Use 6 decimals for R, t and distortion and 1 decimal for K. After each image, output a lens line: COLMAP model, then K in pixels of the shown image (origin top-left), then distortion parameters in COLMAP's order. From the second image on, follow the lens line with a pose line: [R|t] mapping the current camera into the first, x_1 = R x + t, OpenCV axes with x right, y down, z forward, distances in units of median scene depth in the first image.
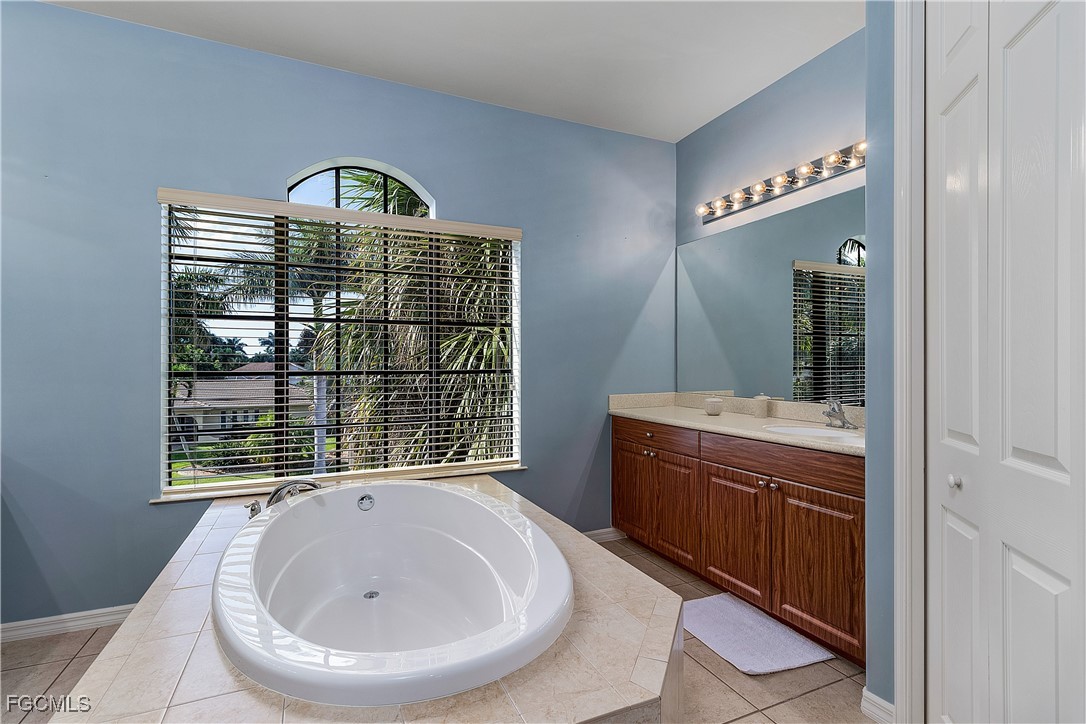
lens RADIAL K [[507.5, 0, 539.5], [0, 507.5, 363.2], [0, 0, 1]] dist [0.001090, -0.000611]
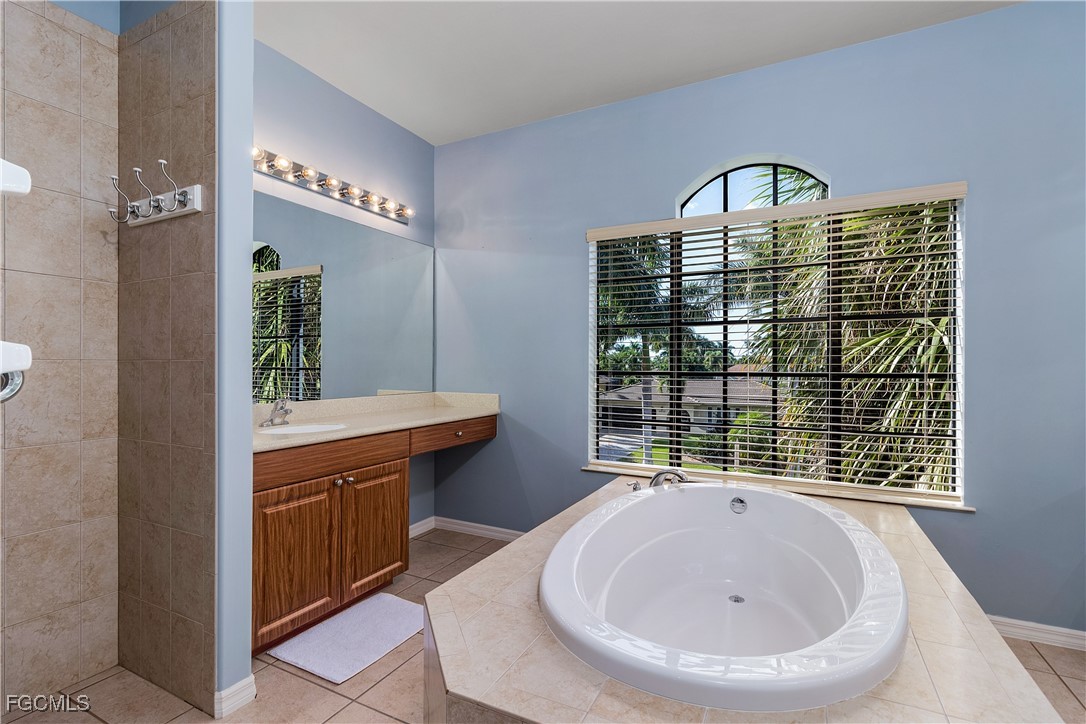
lens RADIAL K [[507.5, 0, 539.5], [0, 507.5, 363.2], [0, 0, 1]] dist [0.001090, -0.000611]
pose [[0.619688, -0.000204, -0.784848, 0.138686], [-0.001913, 0.999997, -0.001770, 0.000143], [0.784846, 0.002598, 0.619686, 0.059397]]
